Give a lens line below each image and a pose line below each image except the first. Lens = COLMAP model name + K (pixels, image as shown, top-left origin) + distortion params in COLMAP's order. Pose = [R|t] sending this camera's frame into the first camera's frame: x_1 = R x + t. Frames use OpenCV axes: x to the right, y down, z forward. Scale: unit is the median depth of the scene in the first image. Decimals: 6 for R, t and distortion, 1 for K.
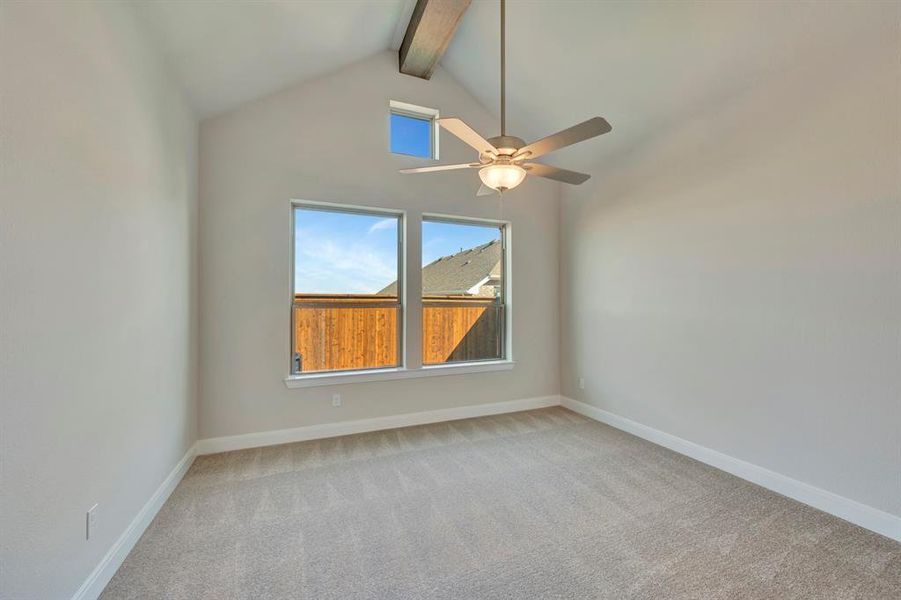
lens RADIAL K [[380.7, 0, 450.4], [0, 380.7, 282.6], [0, 0, 1]] dist [-0.001457, -0.000428]
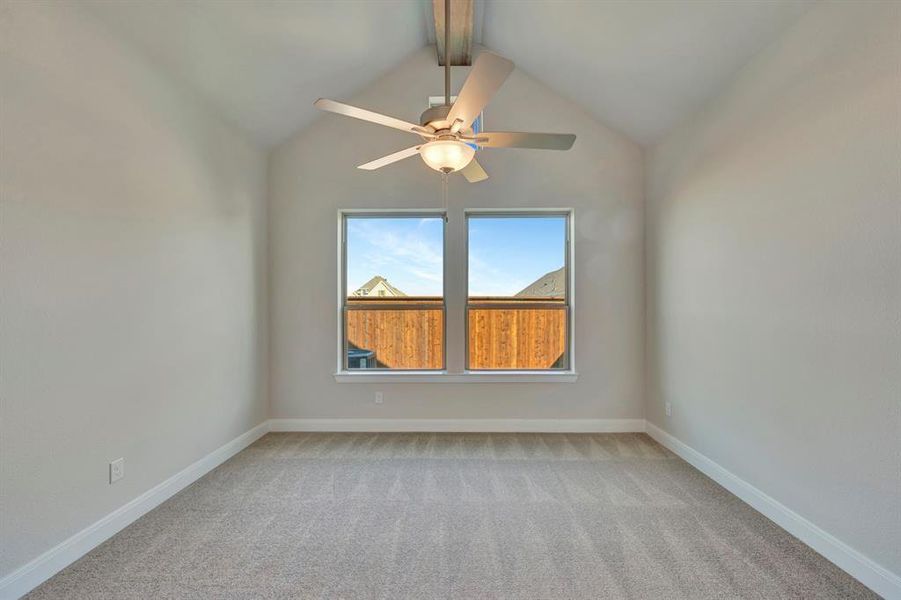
lens RADIAL K [[376.4, 0, 456.1], [0, 376.4, 291.3], [0, 0, 1]] dist [0.000579, 0.000337]
pose [[0.906448, -0.017602, -0.421951, 0.268449], [0.024956, 0.999618, 0.011912, 0.008104], [0.421580, -0.021328, 0.906540, 0.127836]]
